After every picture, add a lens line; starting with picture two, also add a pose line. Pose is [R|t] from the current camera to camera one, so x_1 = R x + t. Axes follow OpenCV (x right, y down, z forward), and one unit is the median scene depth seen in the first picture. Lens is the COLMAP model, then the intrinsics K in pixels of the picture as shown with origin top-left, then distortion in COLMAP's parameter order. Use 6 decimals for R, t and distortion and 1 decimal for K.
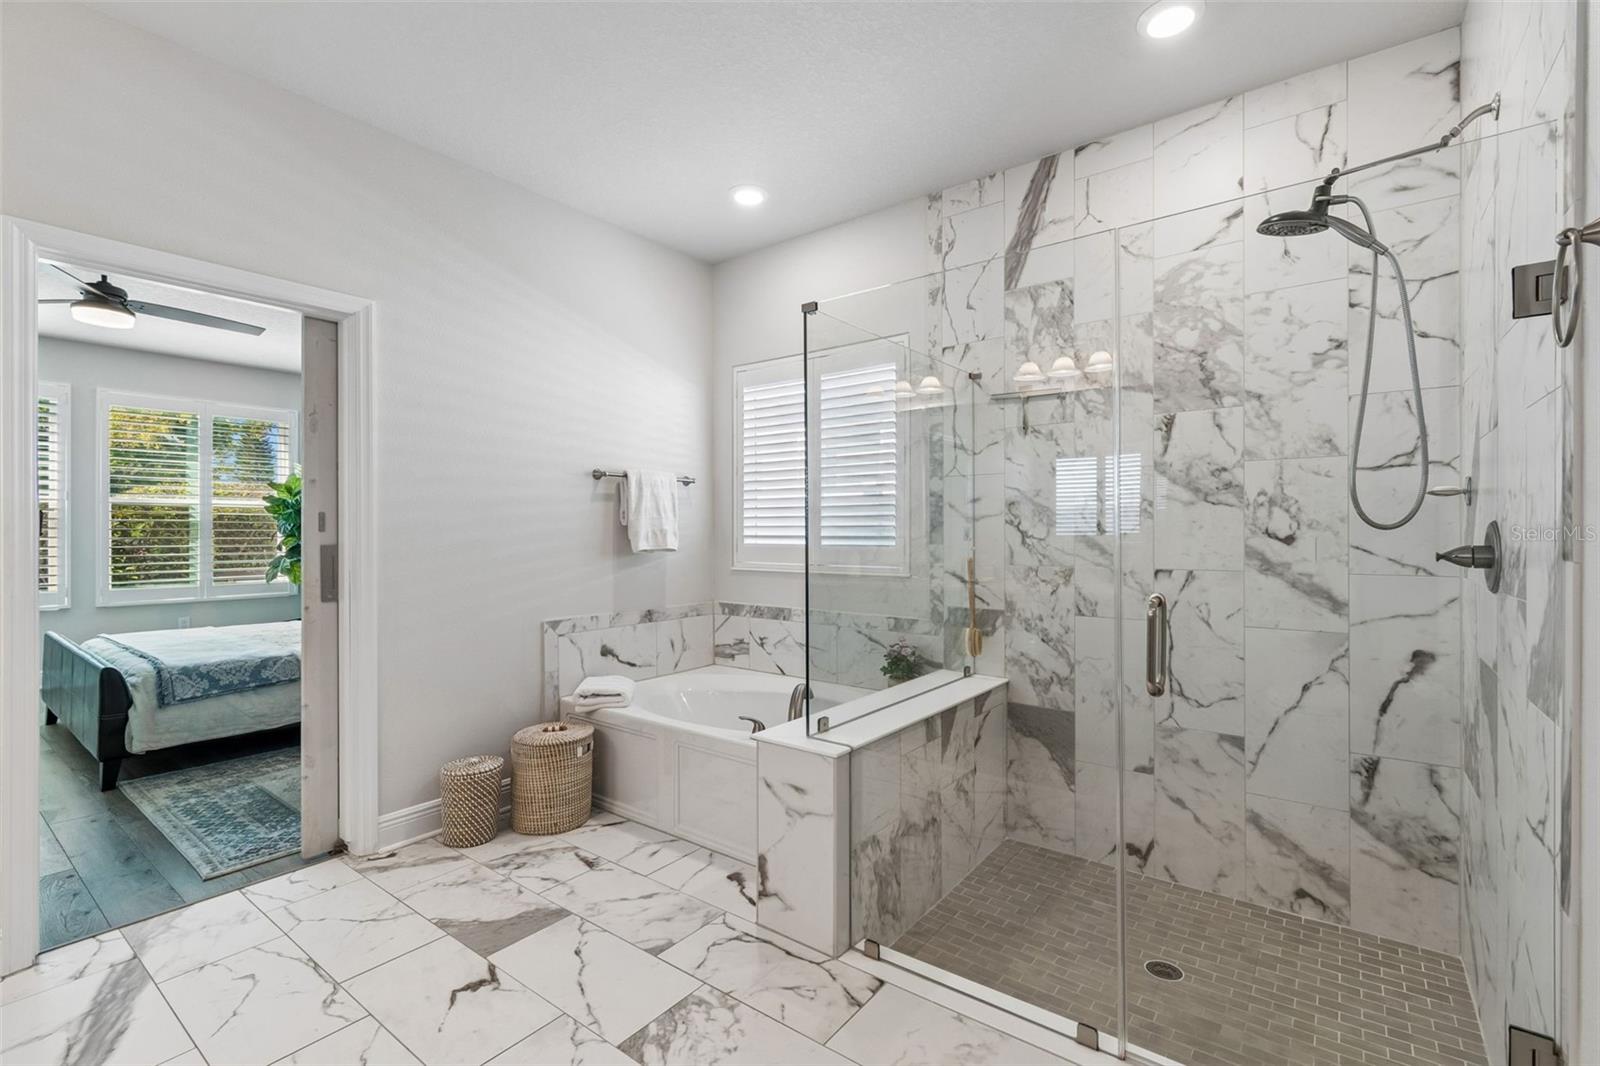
lens RADIAL K [[713.1, 0, 798.7], [0, 713.1, 531.8], [0, 0, 1]] dist [0.000225, 0.000458]
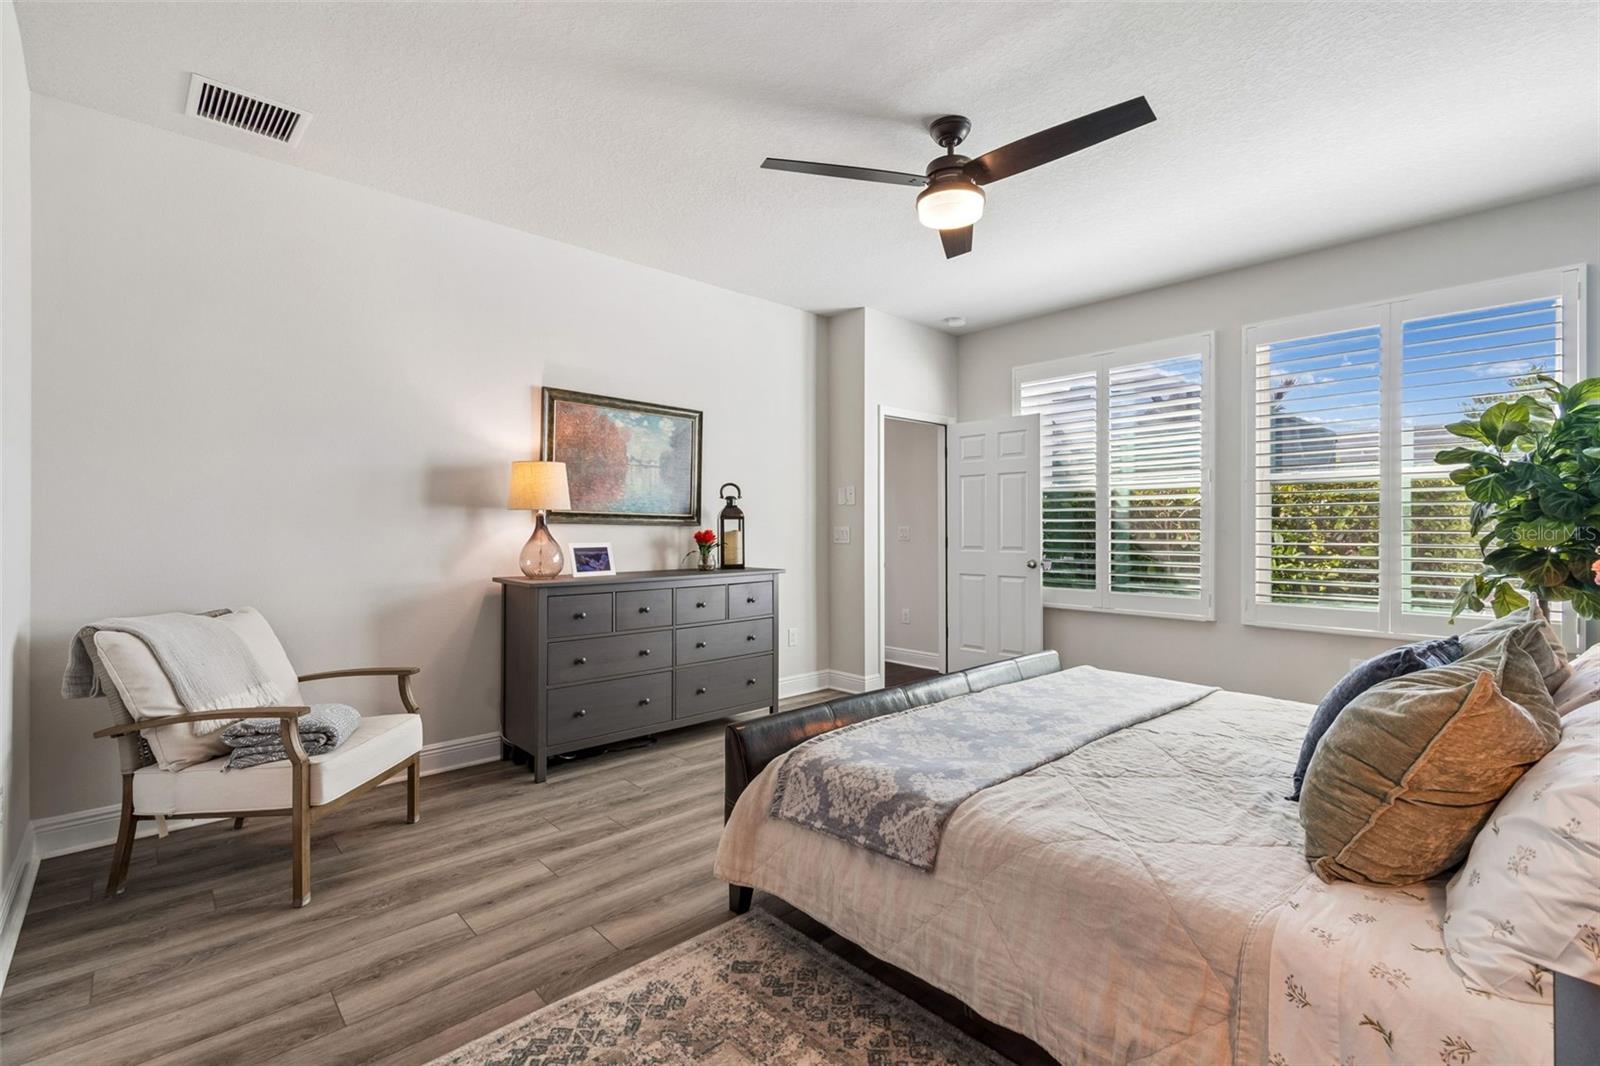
lens RADIAL K [[713.1, 0, 803.0], [0, 713.1, 524.5], [0, 0, 1]] dist [0.000225, 0.000458]
pose [[-0.155962, -0.005511, -0.987748, -0.295962], [0.004332, 0.999971, -0.006263, 0.007830], [0.987754, -0.005256, -0.155934, 1.057235]]
